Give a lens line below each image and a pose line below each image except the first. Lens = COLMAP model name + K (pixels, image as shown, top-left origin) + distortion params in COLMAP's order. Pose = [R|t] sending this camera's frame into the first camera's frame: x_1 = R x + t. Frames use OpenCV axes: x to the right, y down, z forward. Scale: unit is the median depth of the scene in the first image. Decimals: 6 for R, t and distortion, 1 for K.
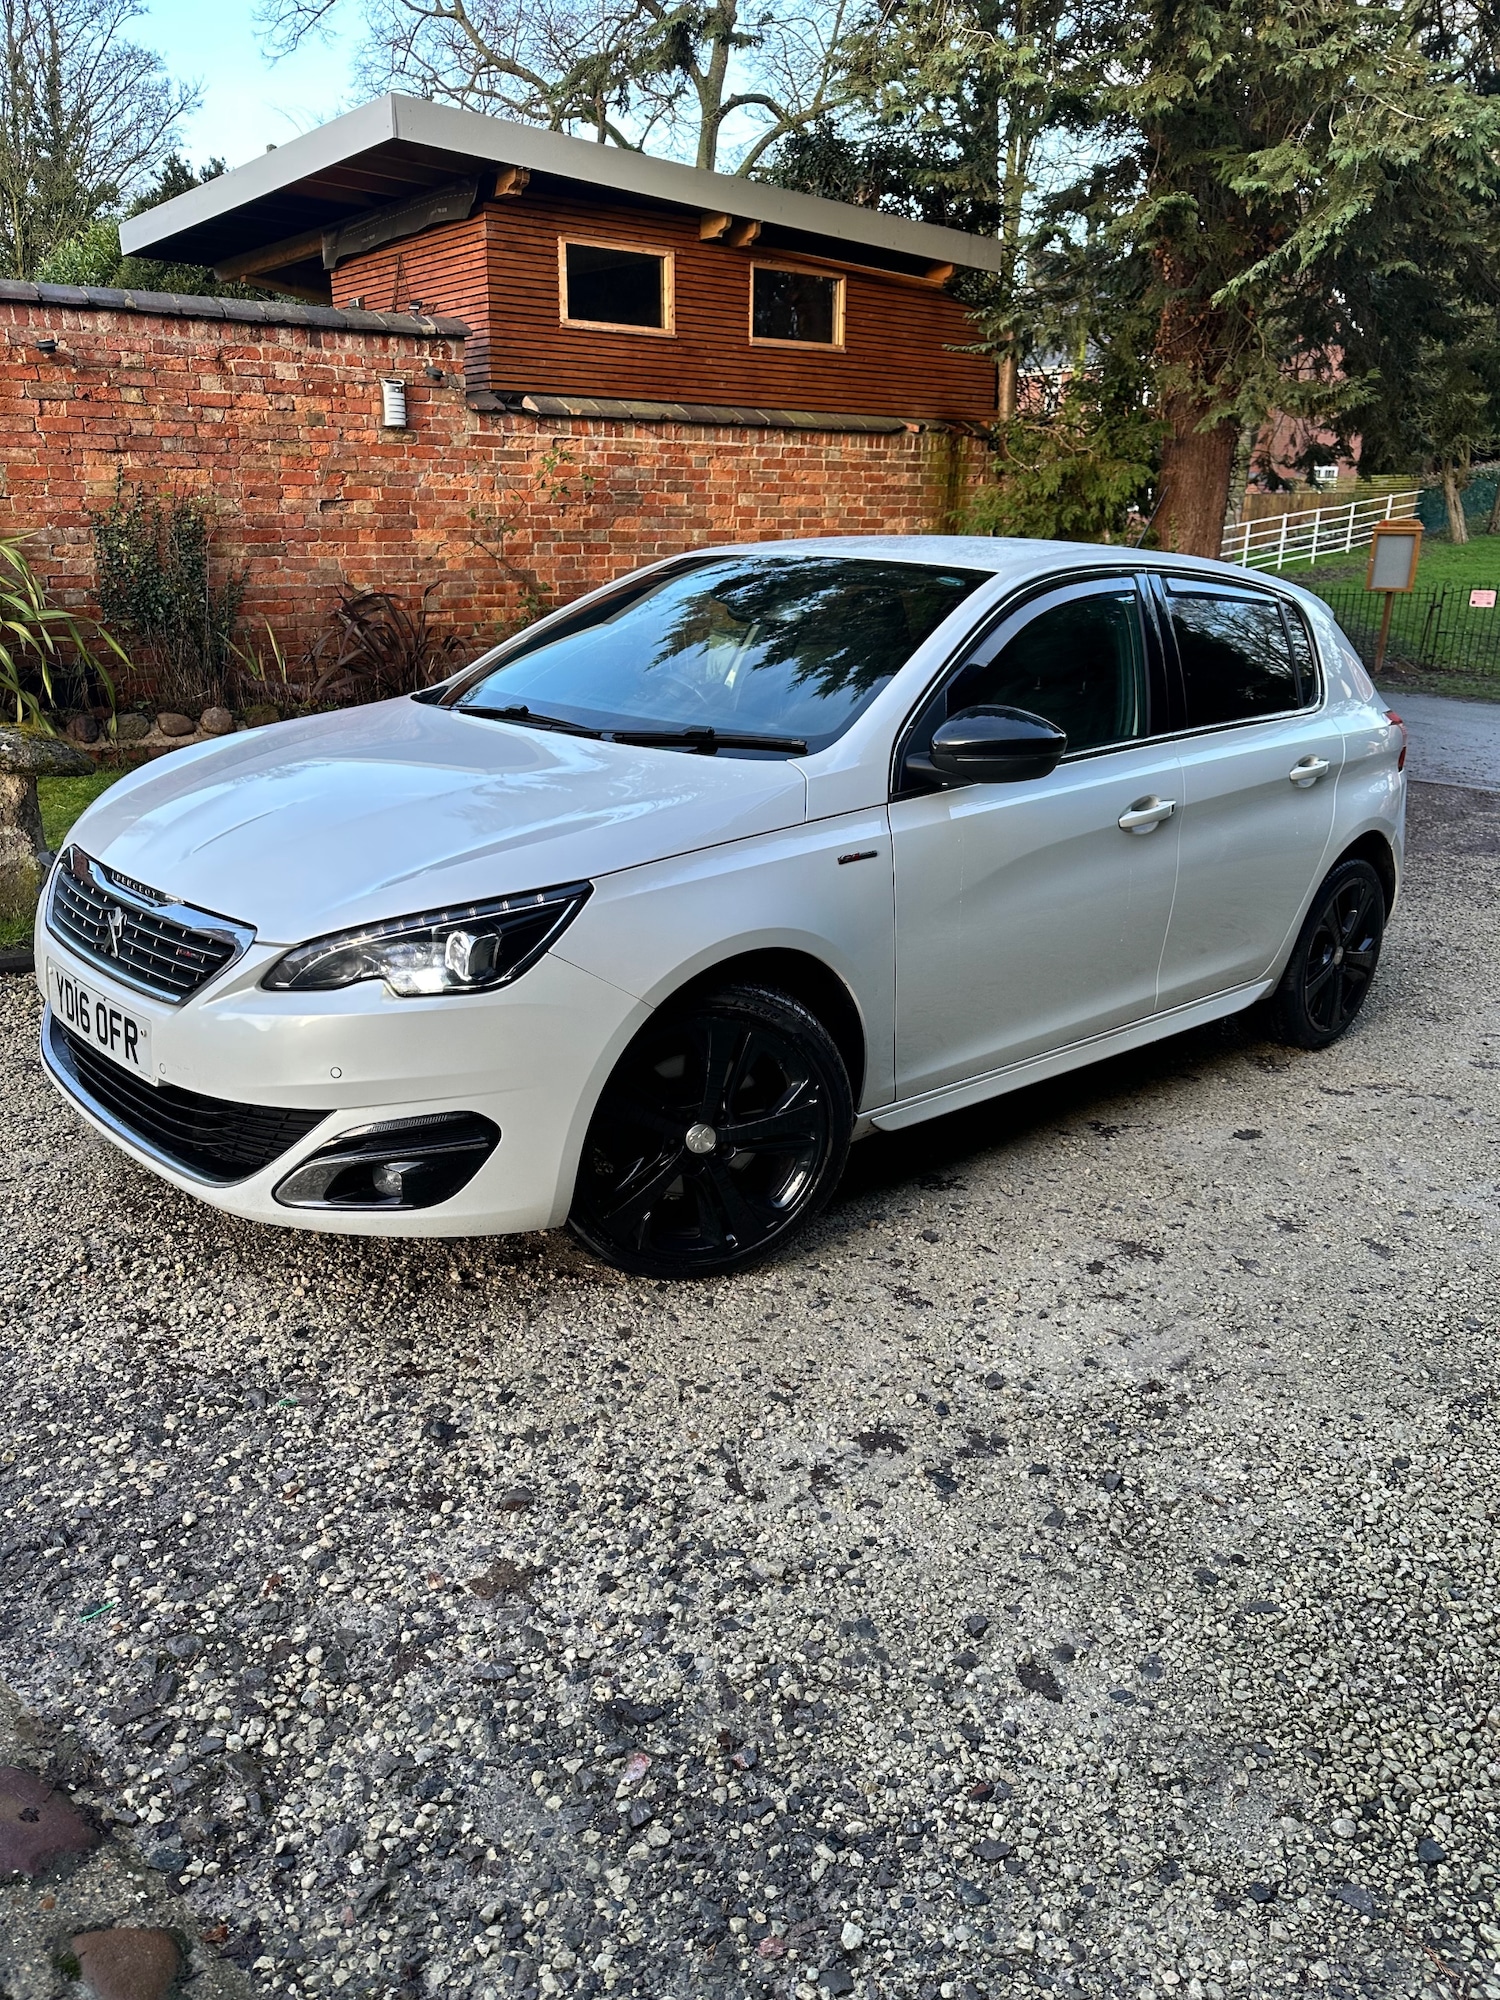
lens RADIAL K [[1445.7, 0, 749.0], [0, 1445.7, 980.1], [0, 0, 1]] dist [0.019613, -0.025638]
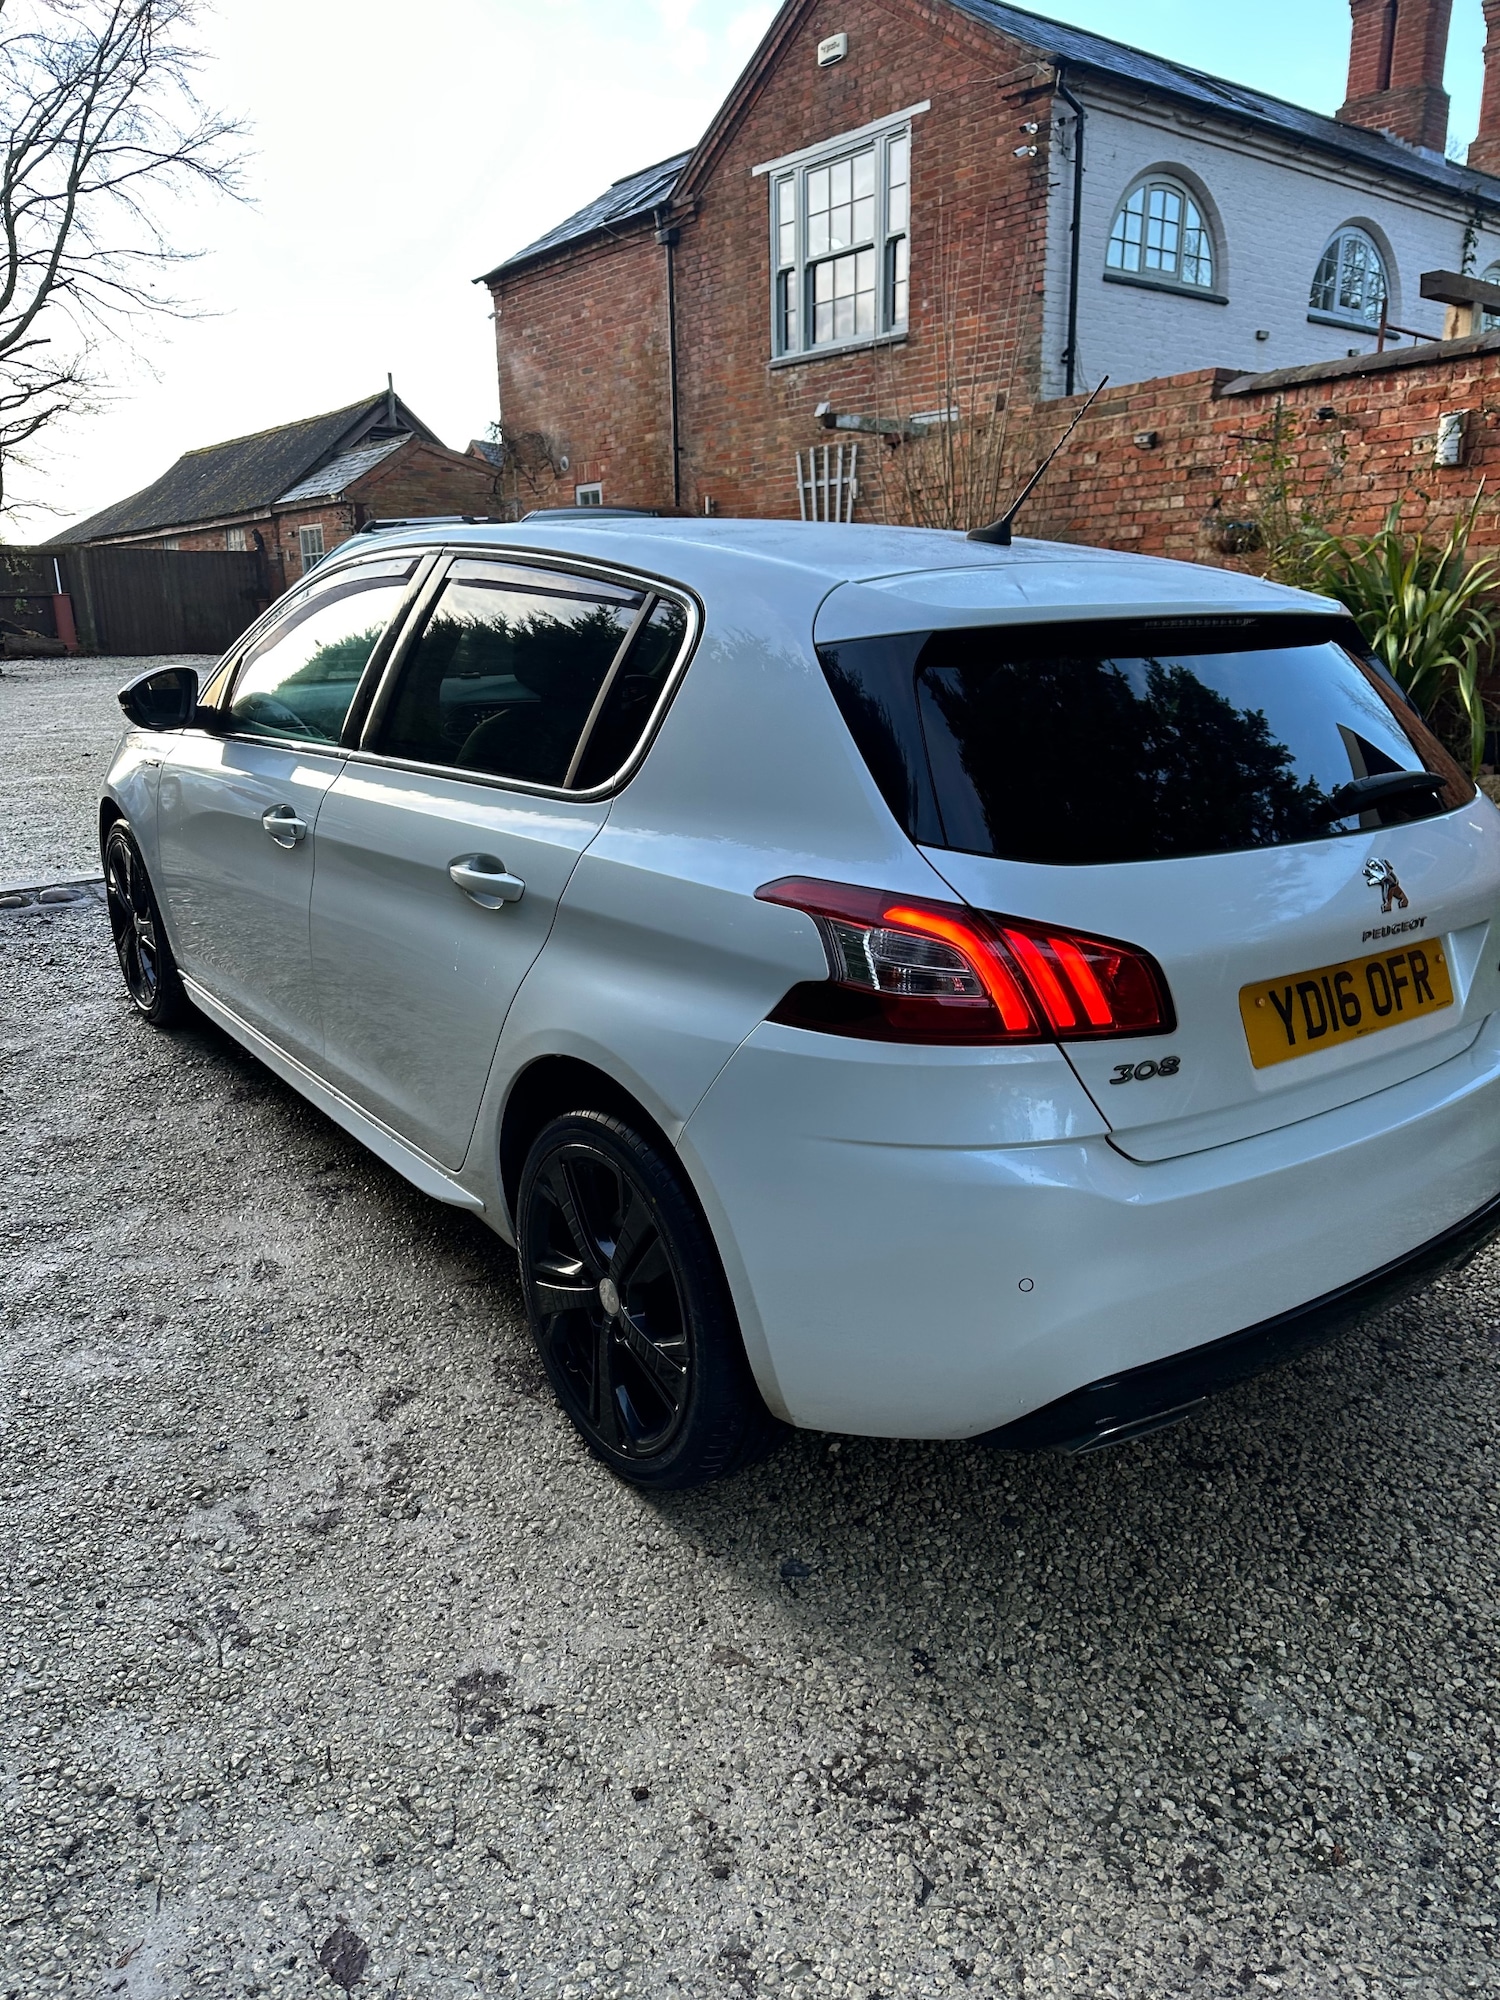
lens RADIAL K [[1445.7, 0, 728.5], [0, 1445.7, 990.3], [0, 0, 1]] dist [0.019613, -0.025638]
pose [[-0.132922, 0.240934, -0.961396, 1.029826], [-0.295853, 0.916135, 0.270495, -0.316518], [0.945940, 0.320387, -0.050494, 1.235466]]
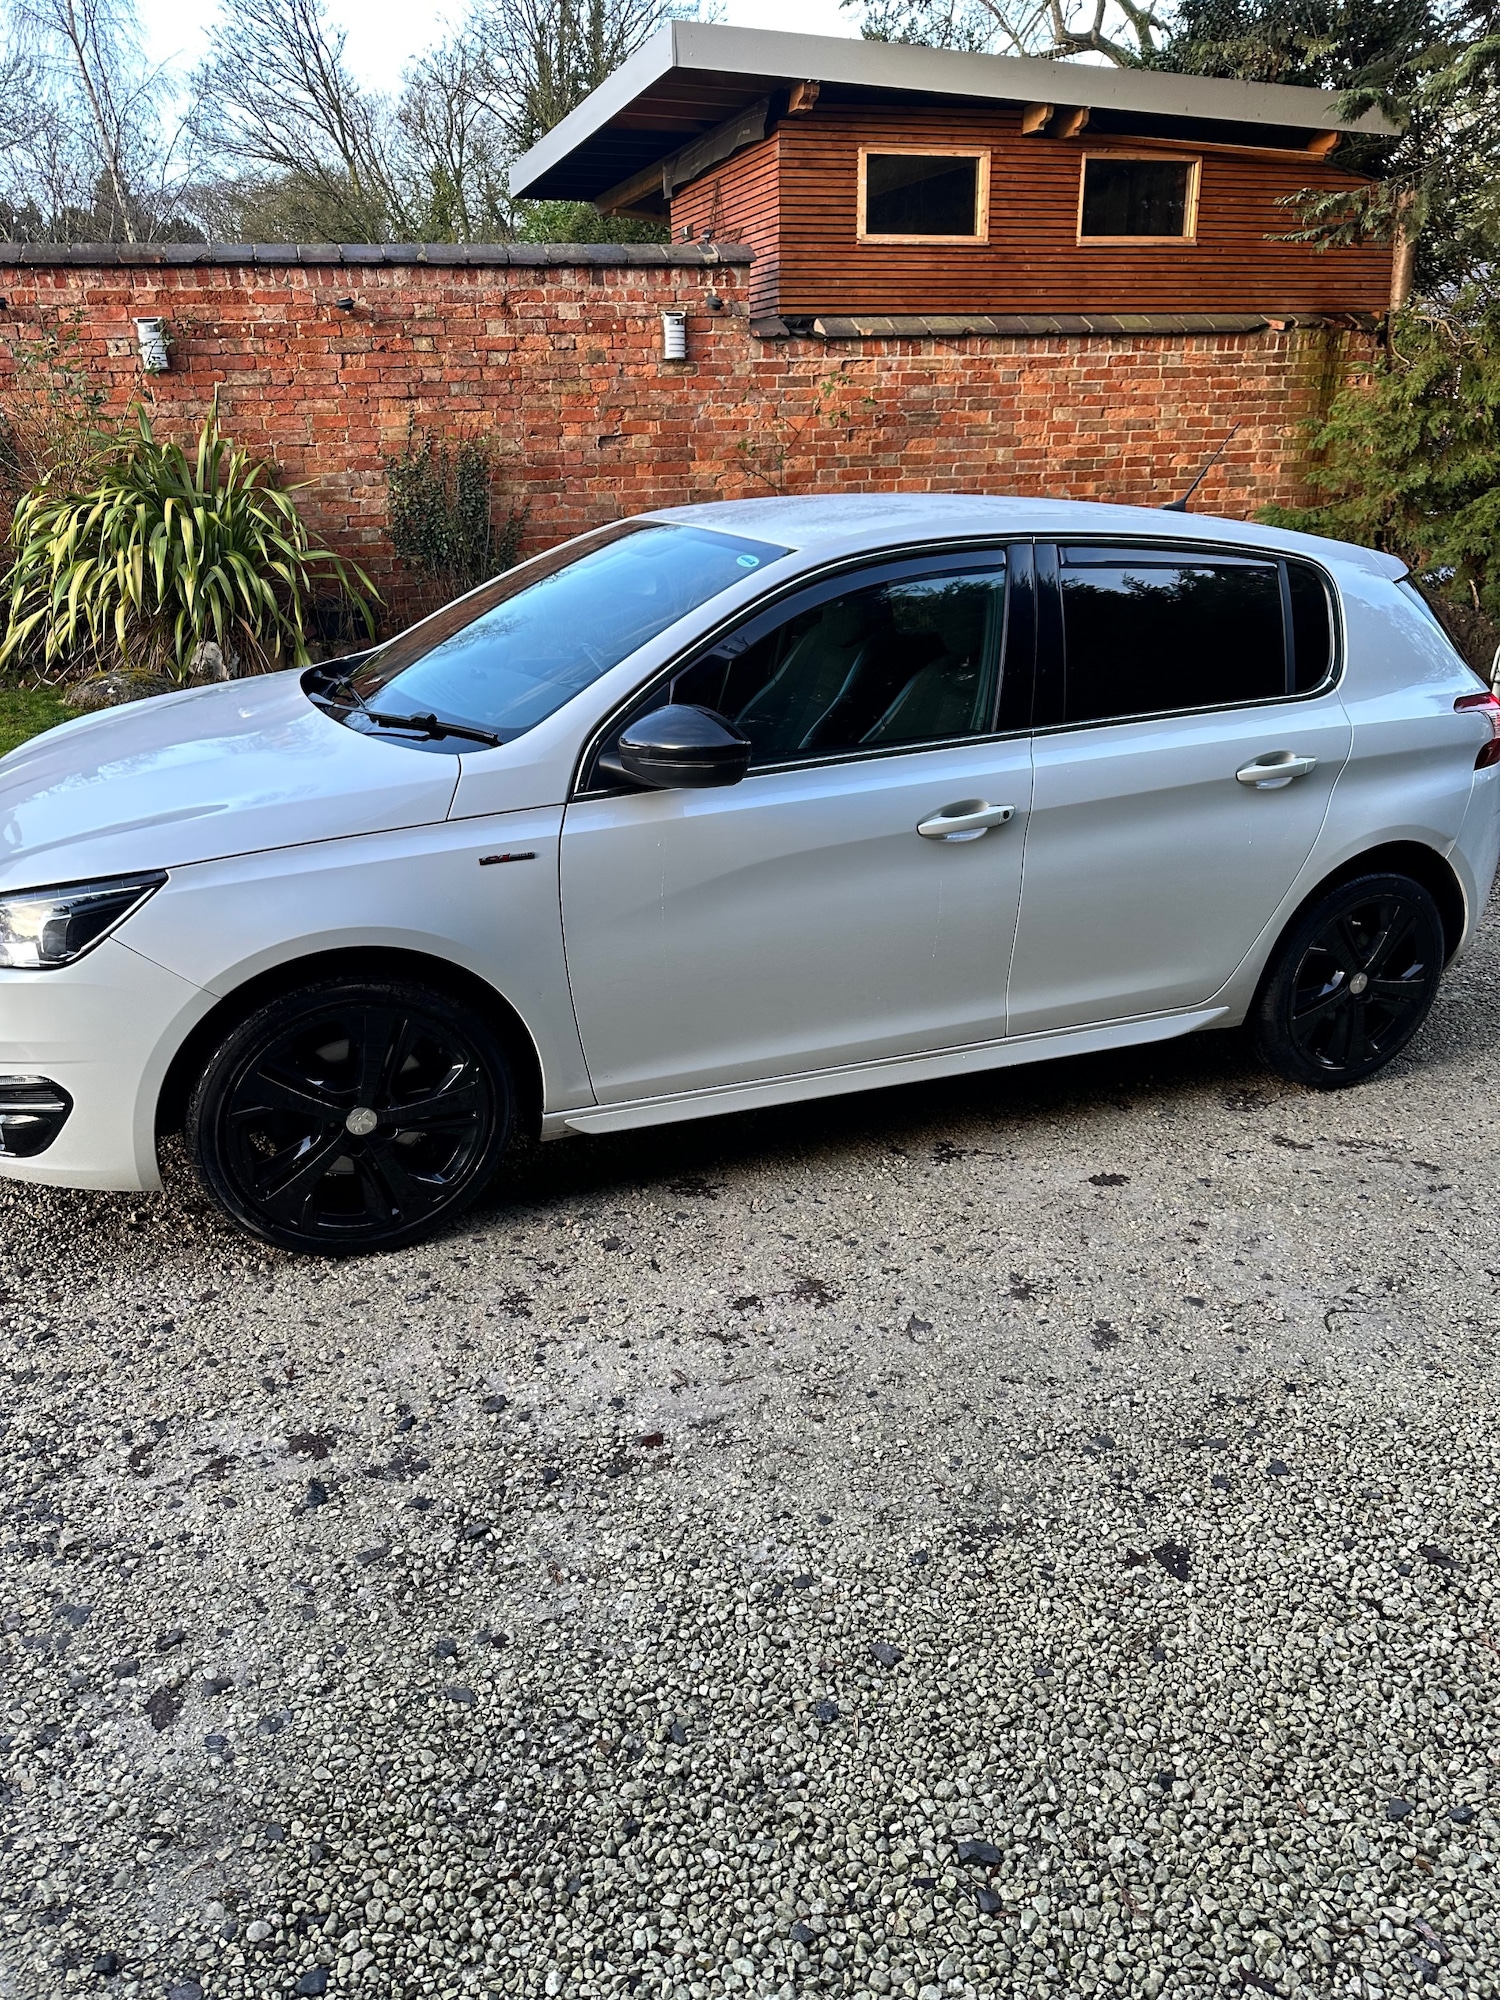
lens RADIAL K [[1445.7, 0, 745.3], [0, 1445.7, 979.3], [0, 0, 1]] dist [0.019613, -0.025638]
pose [[0.937892, 0.096794, -0.333151, 0.422238], [-0.075882, 0.994273, 0.075253, -0.067119], [0.338527, -0.045299, 0.939866, 0.092625]]
